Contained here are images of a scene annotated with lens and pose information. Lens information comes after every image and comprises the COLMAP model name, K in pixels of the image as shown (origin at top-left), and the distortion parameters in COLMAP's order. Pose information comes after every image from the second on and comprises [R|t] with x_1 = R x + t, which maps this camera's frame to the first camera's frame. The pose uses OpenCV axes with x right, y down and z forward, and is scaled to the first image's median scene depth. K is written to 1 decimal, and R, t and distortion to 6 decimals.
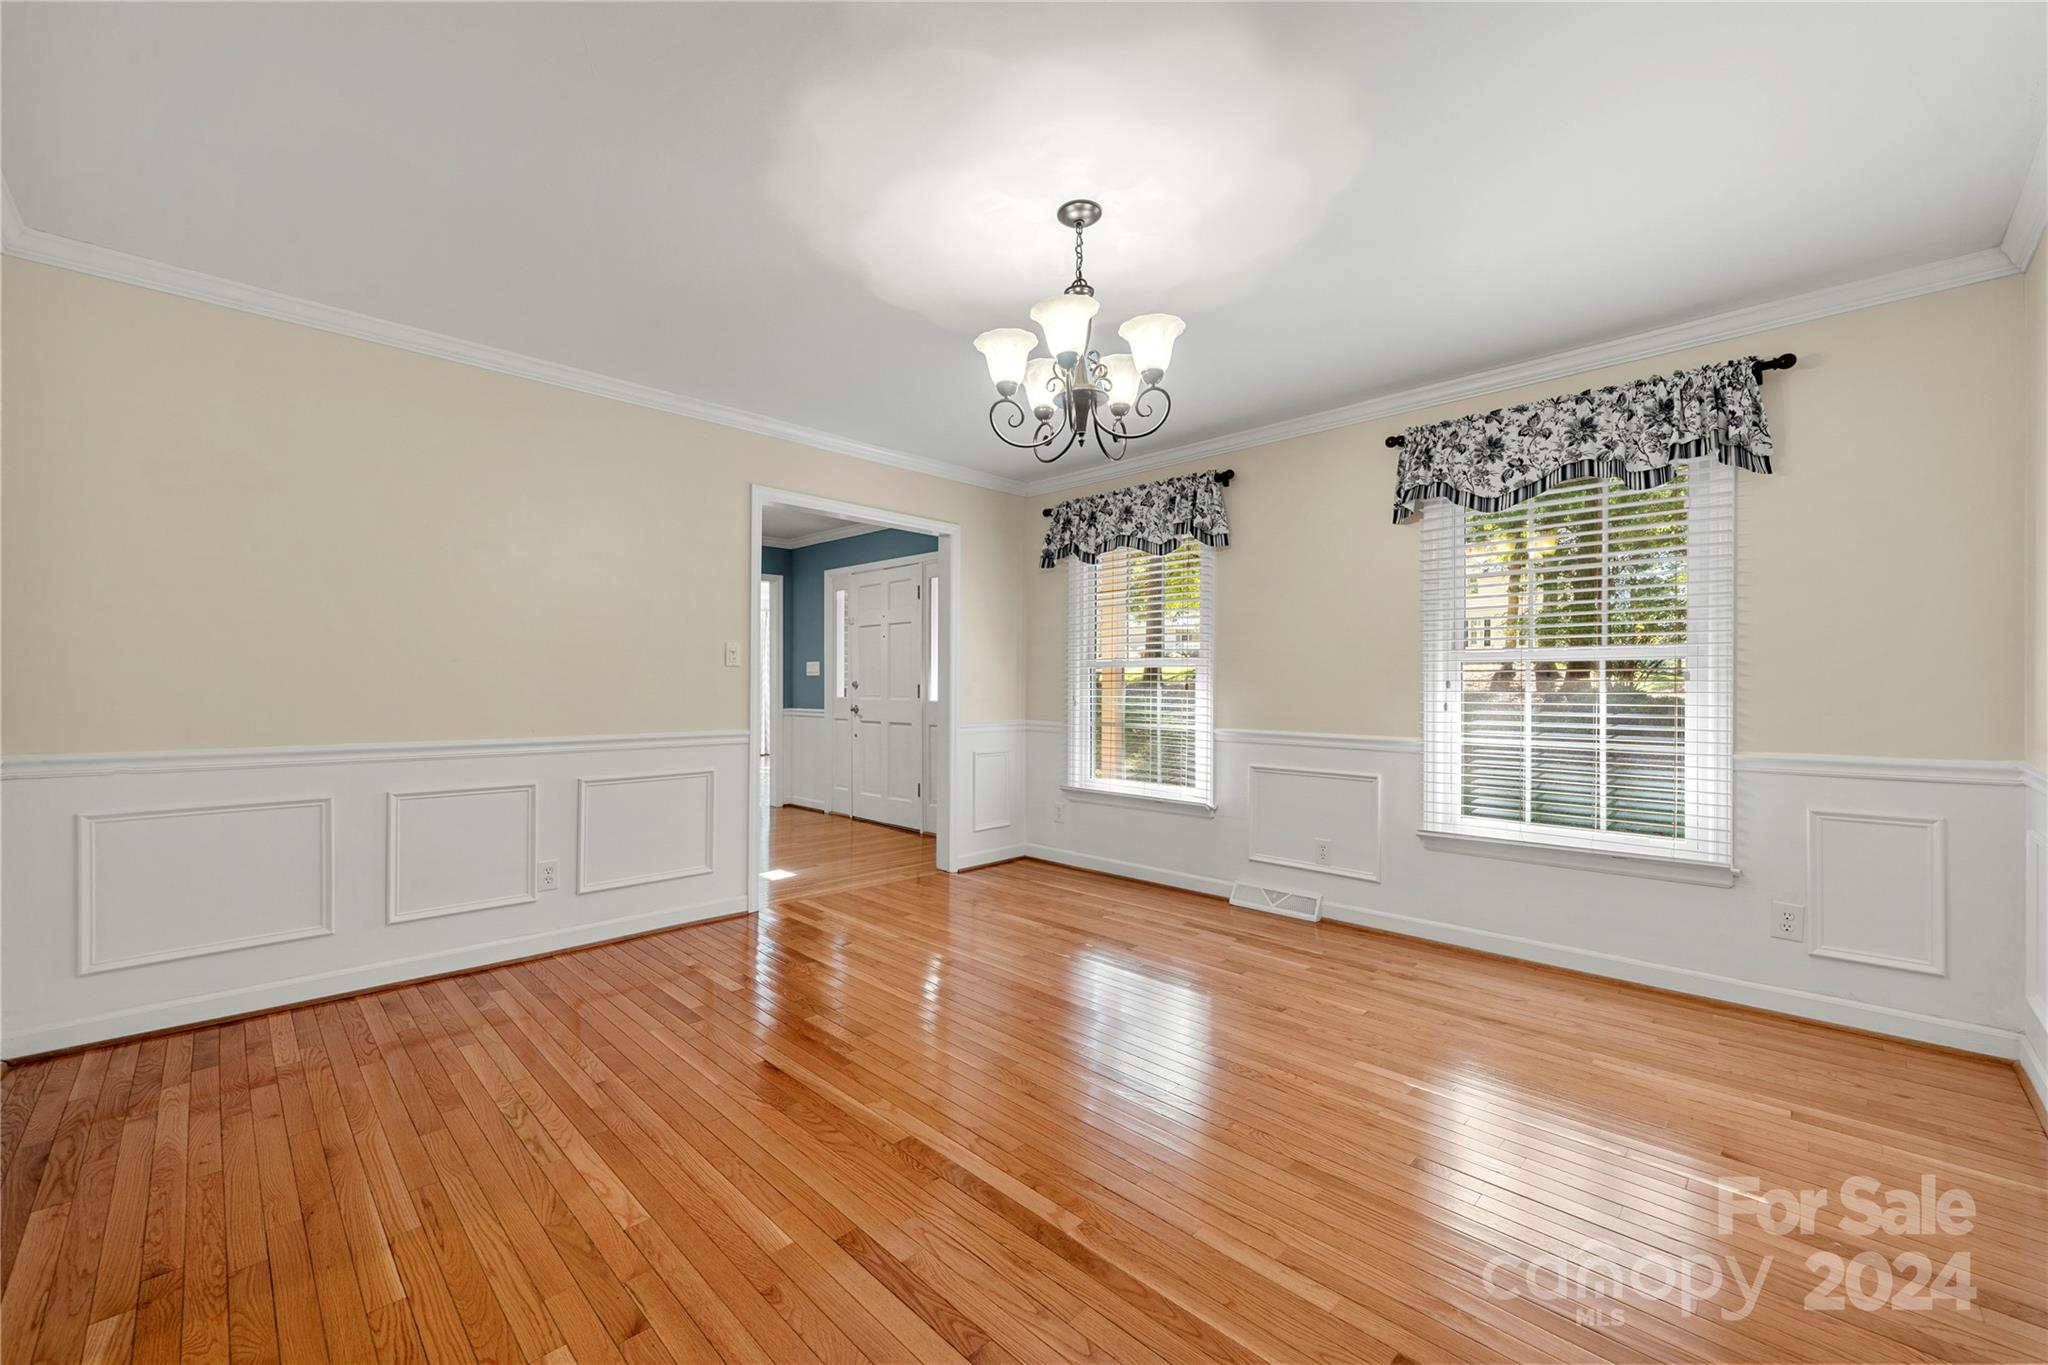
lens RADIAL K [[826.4, 0, 1009.8], [0, 826.4, 685.6], [0, 0, 1]] dist [0.001690, -0.000034]
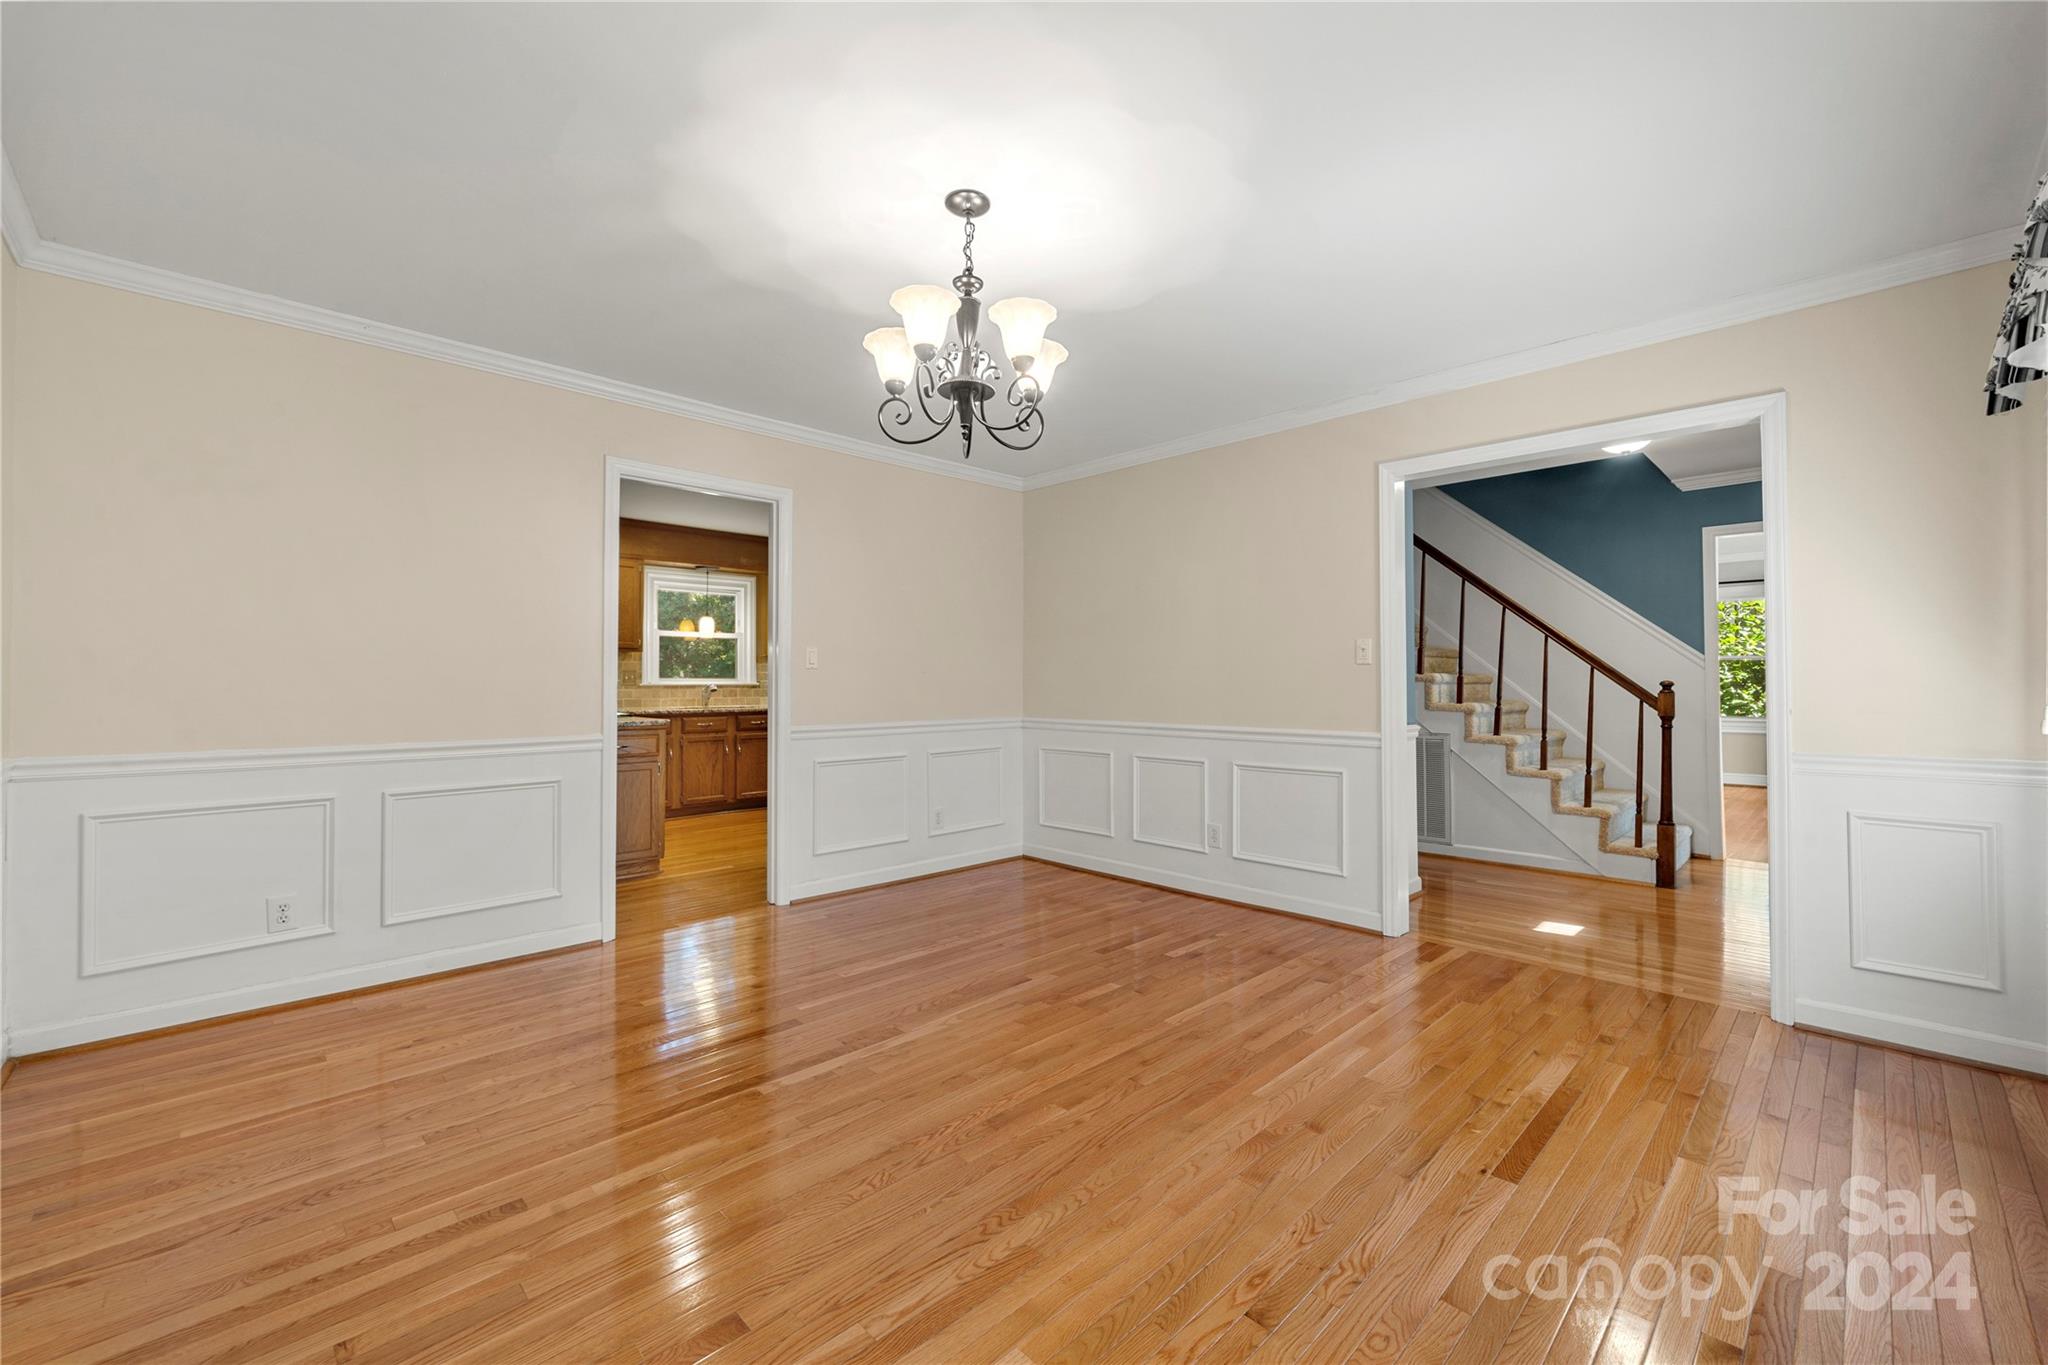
lens RADIAL K [[826.4, 0, 1029.3], [0, 826.4, 679.3], [0, 0, 1]] dist [0.001690, -0.000034]
pose [[-0.006877, -0.006789, -0.999953, 0.762376], [0.000927, 0.999976, -0.006796, -0.000751], [0.999976, -0.000974, -0.006870, 0.778691]]
